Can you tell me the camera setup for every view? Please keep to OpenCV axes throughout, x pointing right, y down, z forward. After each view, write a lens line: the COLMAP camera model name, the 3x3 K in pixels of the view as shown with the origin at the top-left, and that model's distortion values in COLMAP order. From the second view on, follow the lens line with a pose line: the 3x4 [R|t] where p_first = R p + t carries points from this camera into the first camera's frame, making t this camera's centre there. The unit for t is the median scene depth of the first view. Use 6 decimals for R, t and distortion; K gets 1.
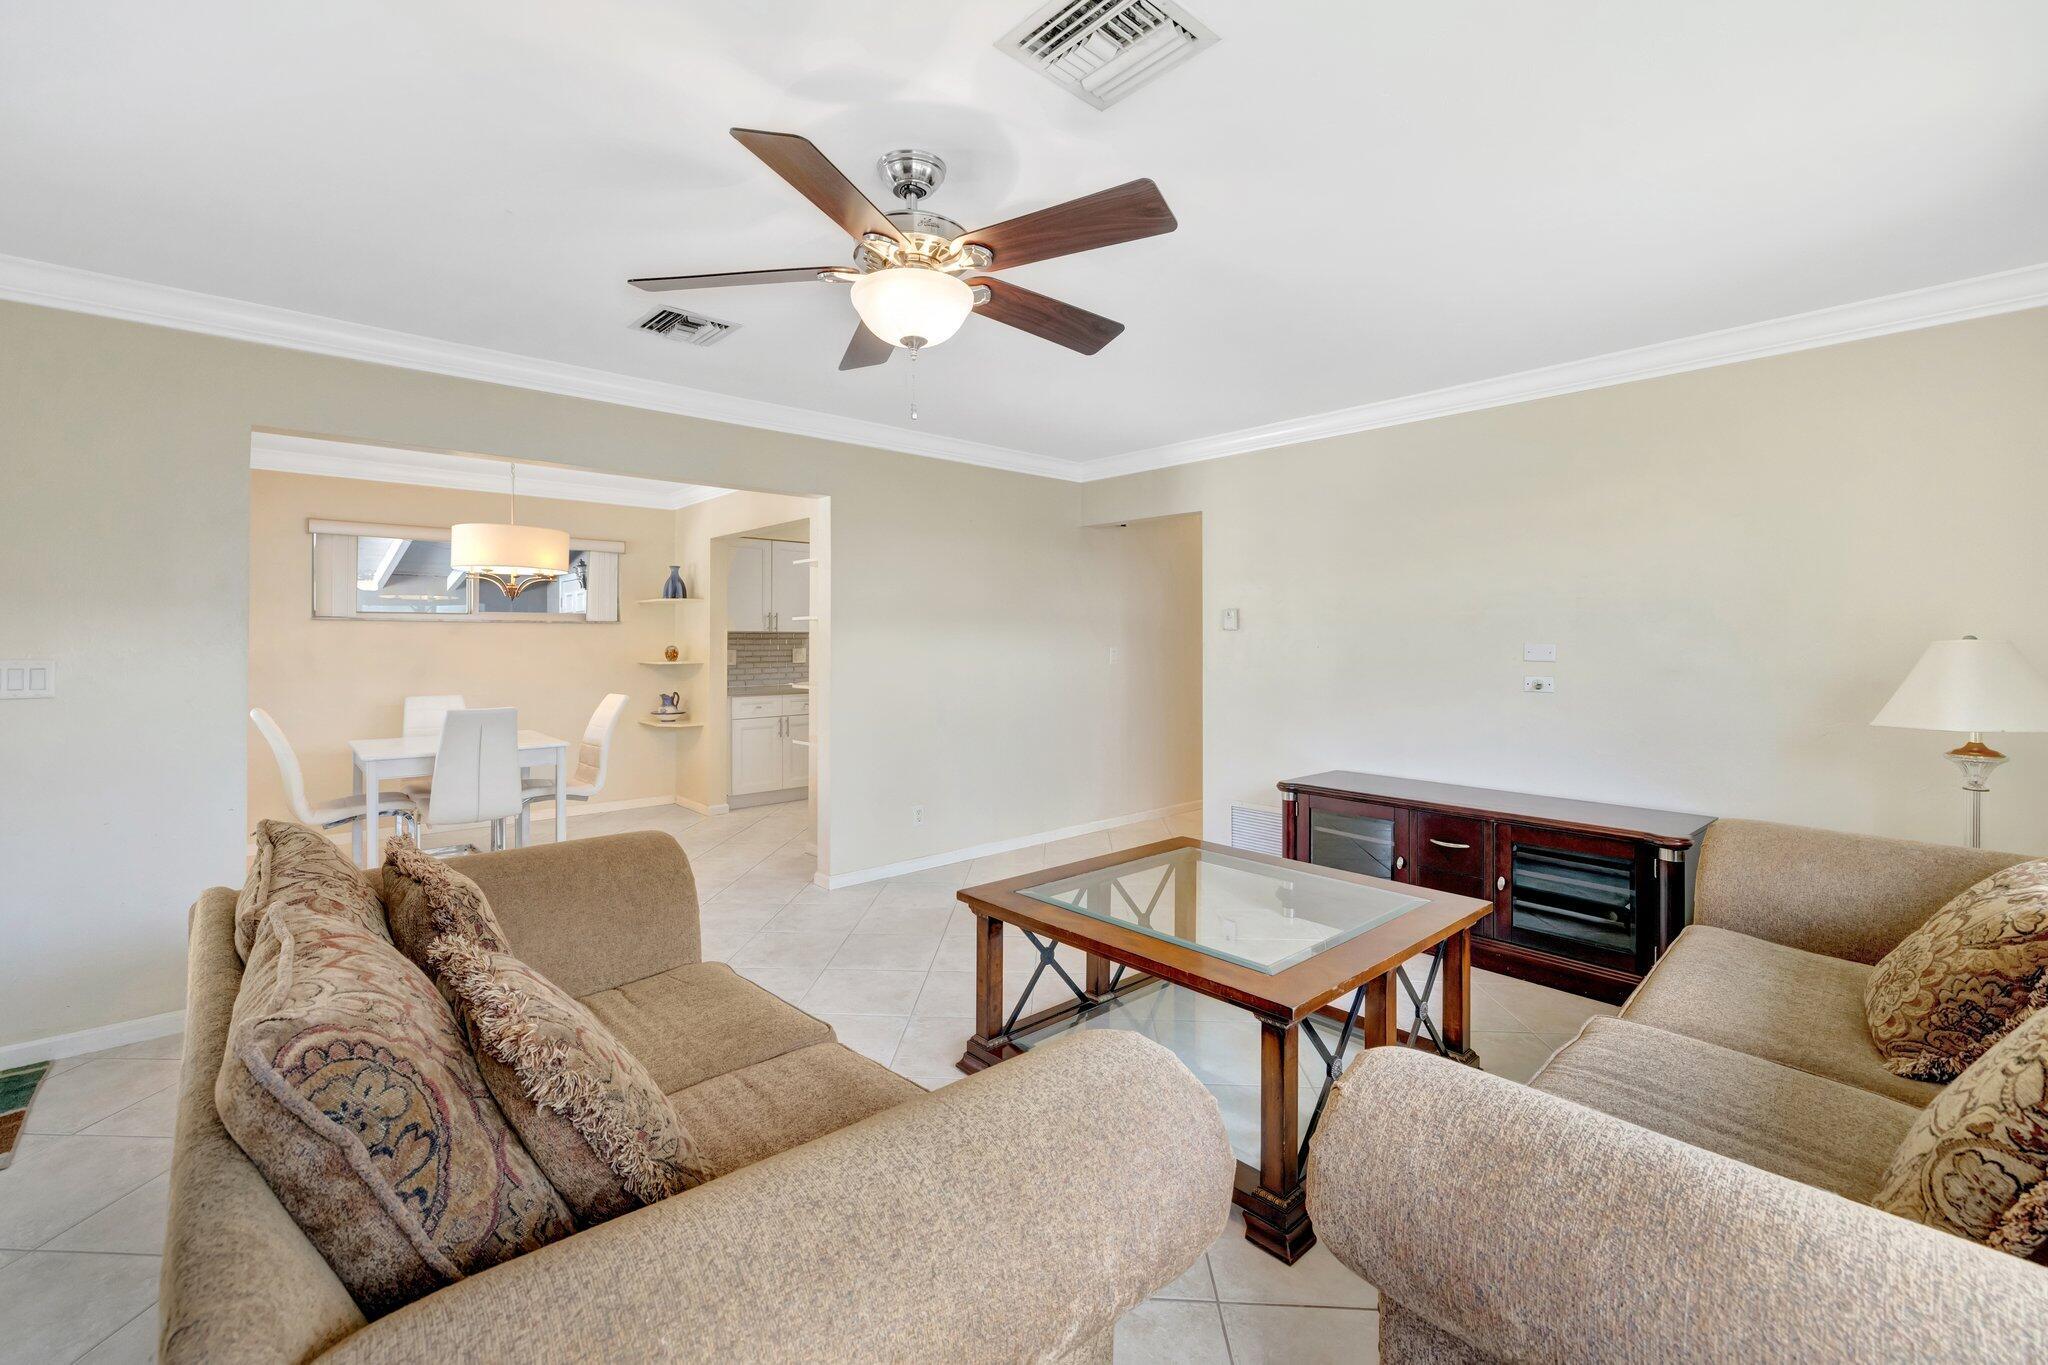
lens RADIAL K [[861.6, 0, 1023.2], [0, 861.6, 667.5], [0, 0, 1]] dist [0.000084, 0.000002]
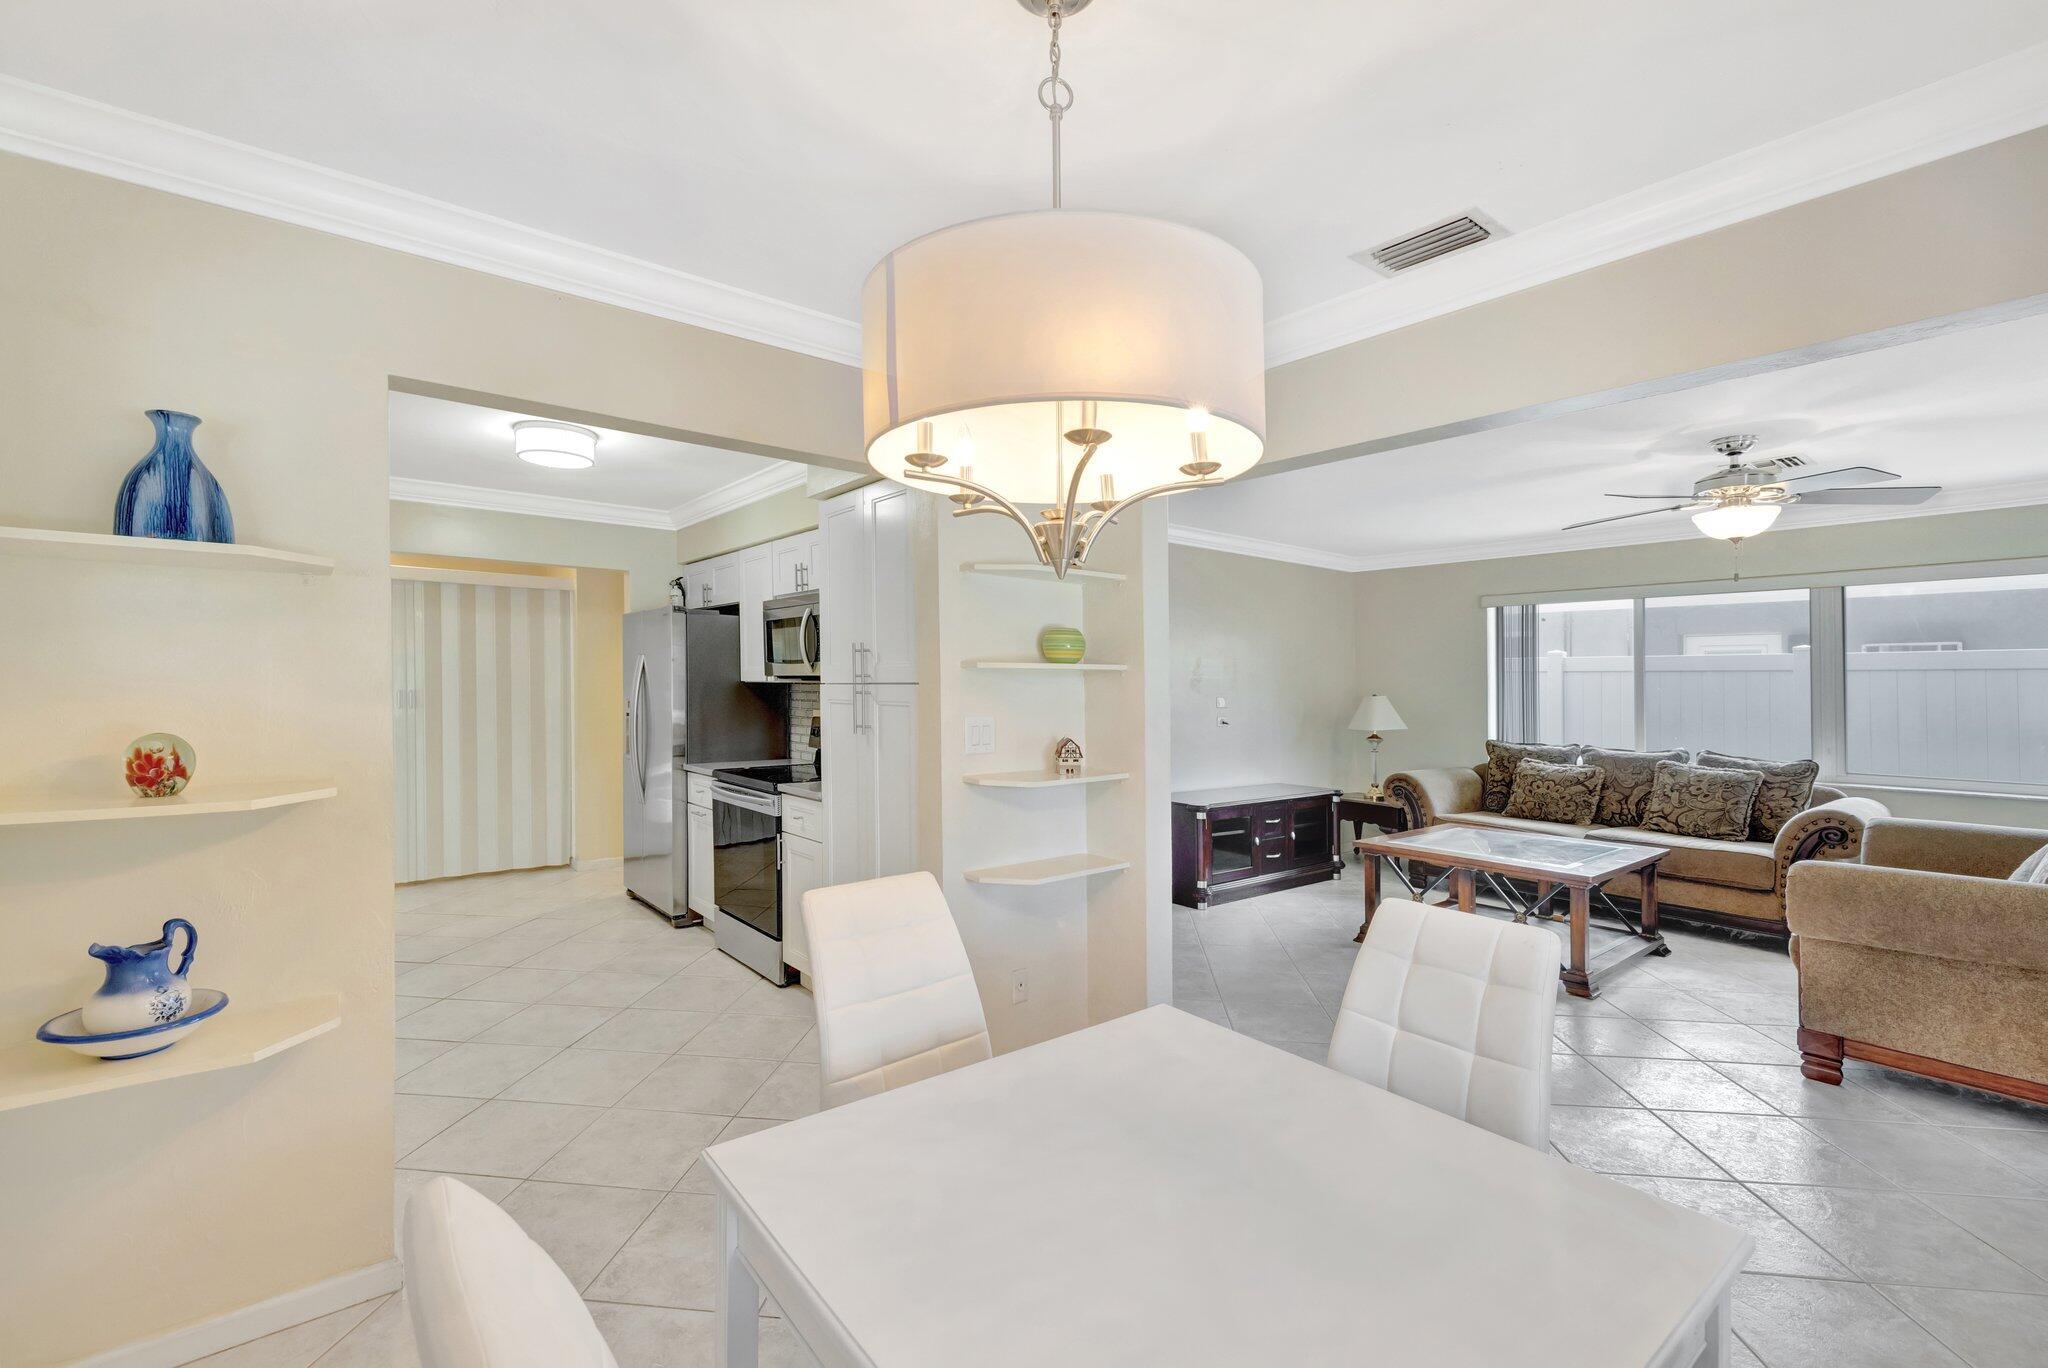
lens RADIAL K [[893.8, 0, 1006.3], [0, 893.8, 680.4], [0, 0, 1]] dist [0.005020, 0.001365]
pose [[0.050184, -0.001476, 0.998739, -1.646289], [0.013888, 0.999903, 0.000779, -0.093065], [-0.998643, 0.013832, 0.050200, 1.911020]]
